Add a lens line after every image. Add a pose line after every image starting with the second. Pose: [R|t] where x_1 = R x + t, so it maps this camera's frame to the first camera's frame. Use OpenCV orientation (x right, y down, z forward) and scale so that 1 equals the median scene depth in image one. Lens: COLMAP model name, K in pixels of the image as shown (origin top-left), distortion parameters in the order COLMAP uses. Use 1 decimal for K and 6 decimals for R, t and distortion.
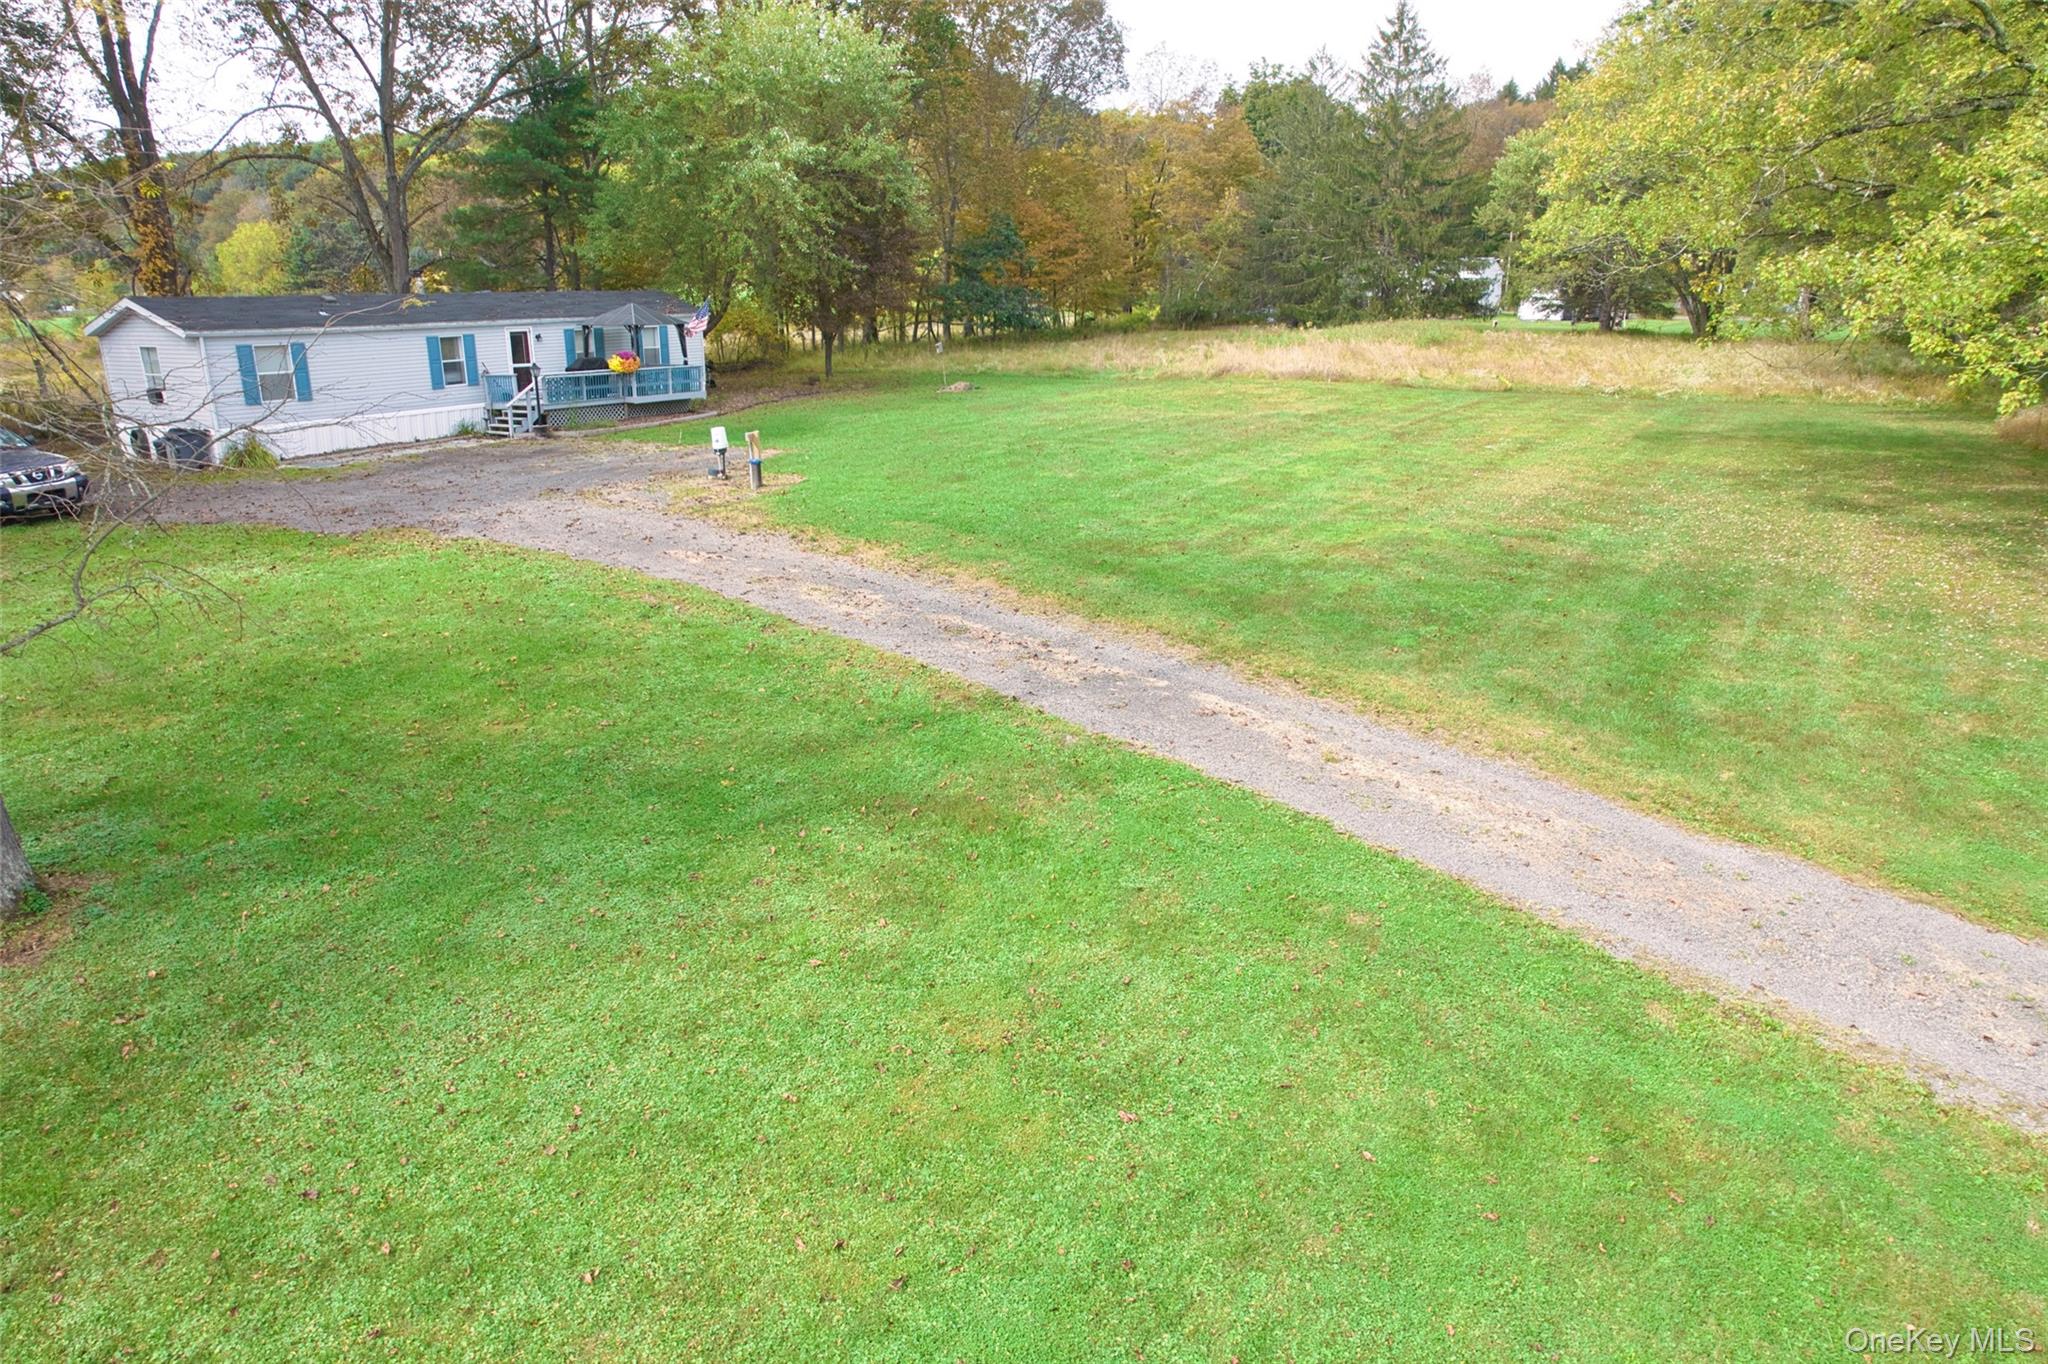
lens RADIAL K [[1303.4, 0, 1024.0], [0, 1303.4, 682.0], [0, 0, 1]] dist [-0.078494, 0.075665]
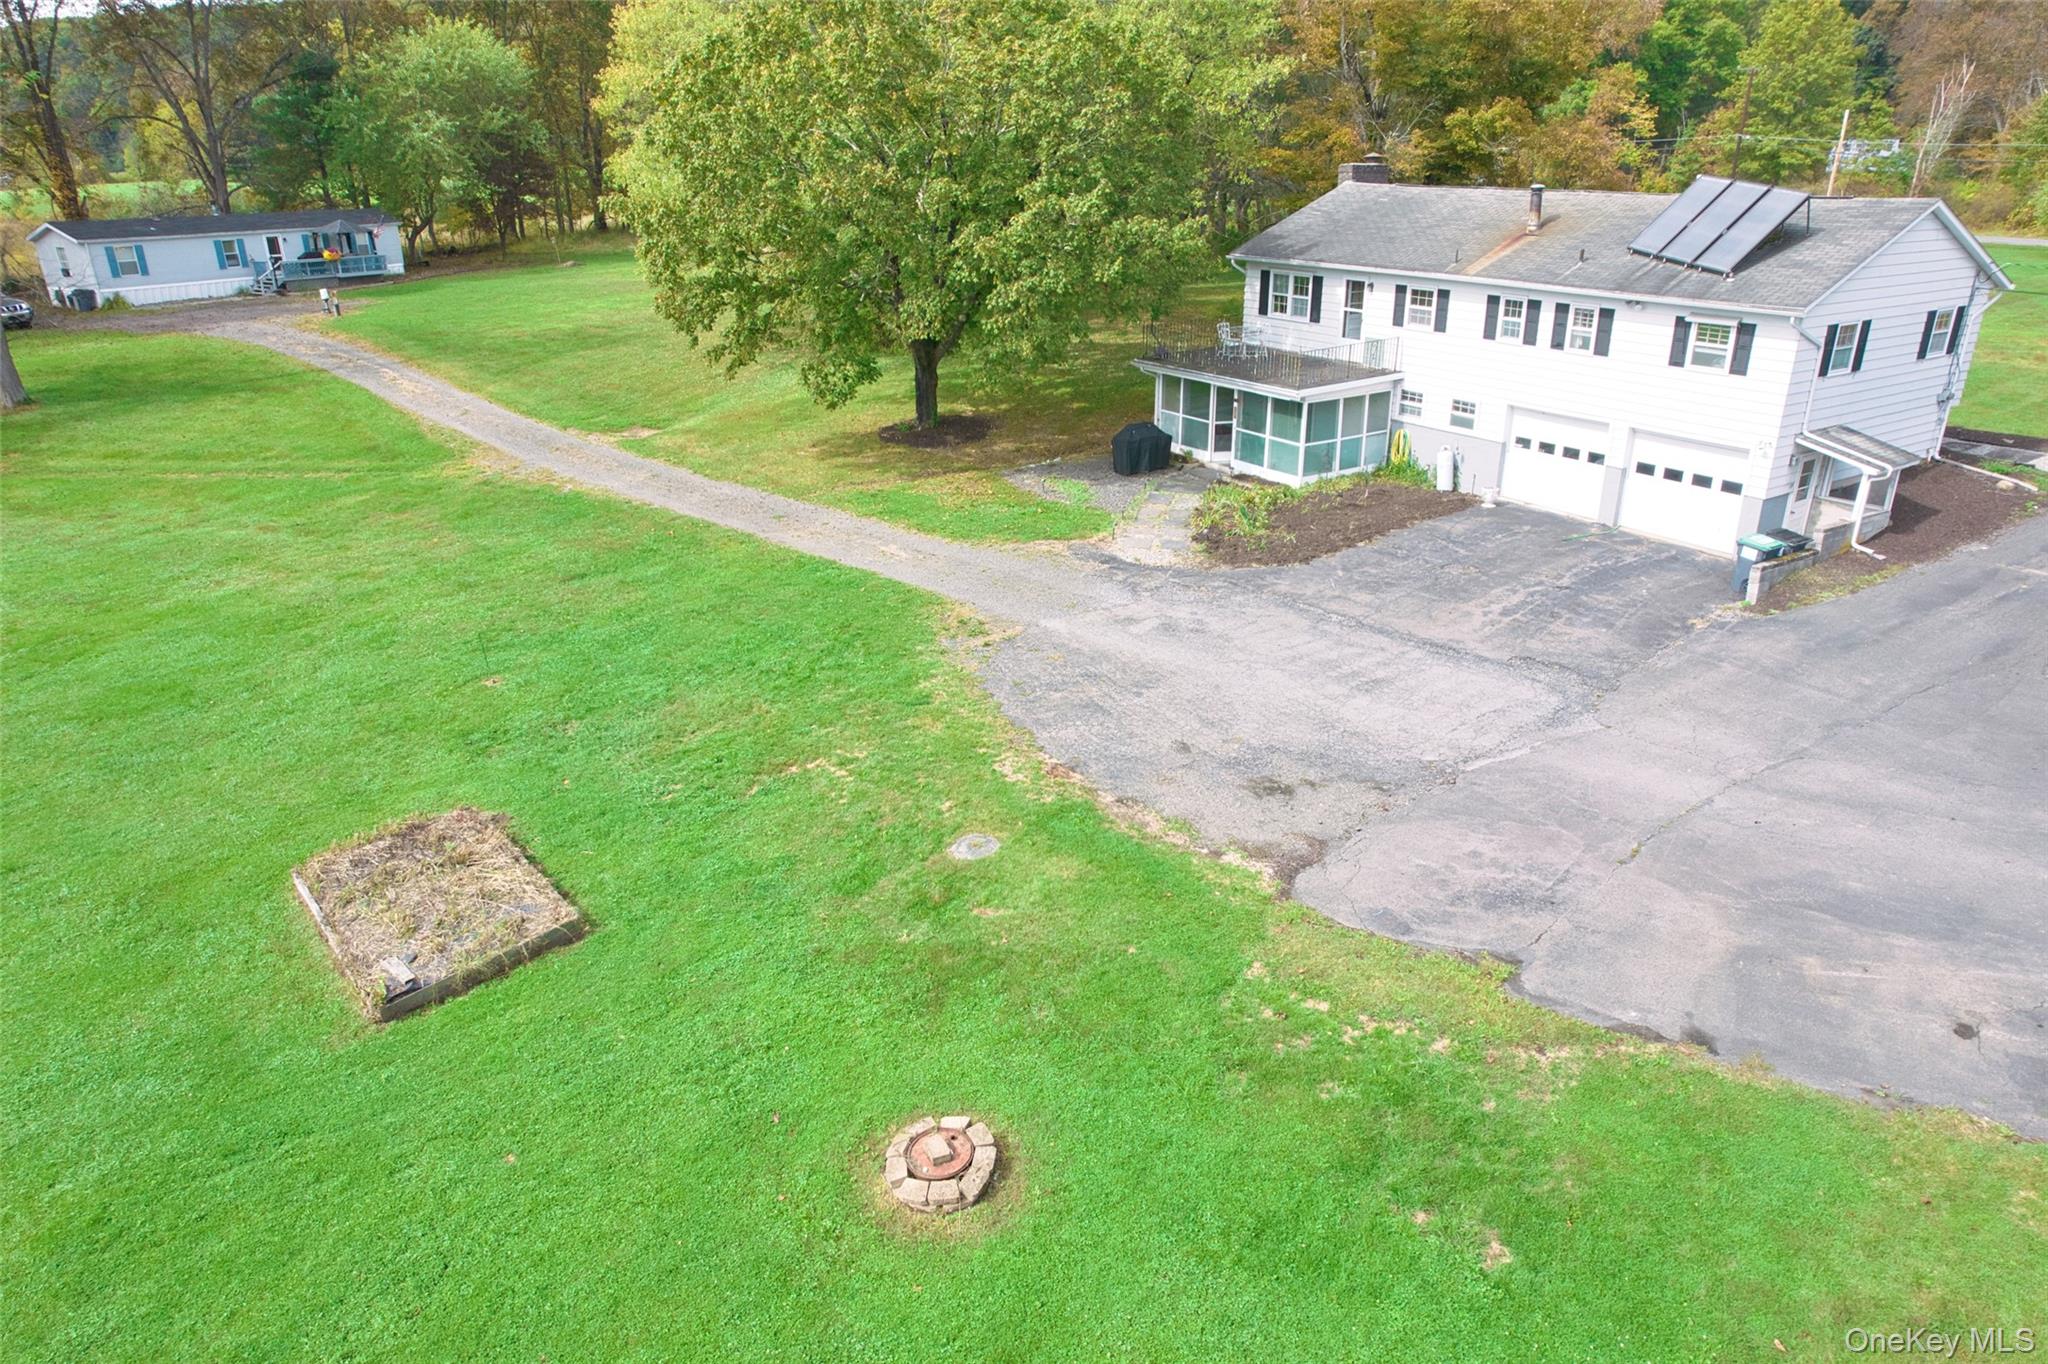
lens RADIAL K [[1303.4, 0, 1024.0], [0, 1303.4, 682.0], [0, 0, 1]] dist [-0.078494, 0.075665]
pose [[0.999919, -0.006726, 0.010840, 0.699212], [0.005642, 0.995261, 0.097074, 0.200584], [-0.011441, -0.097005, 0.995218, -0.943393]]
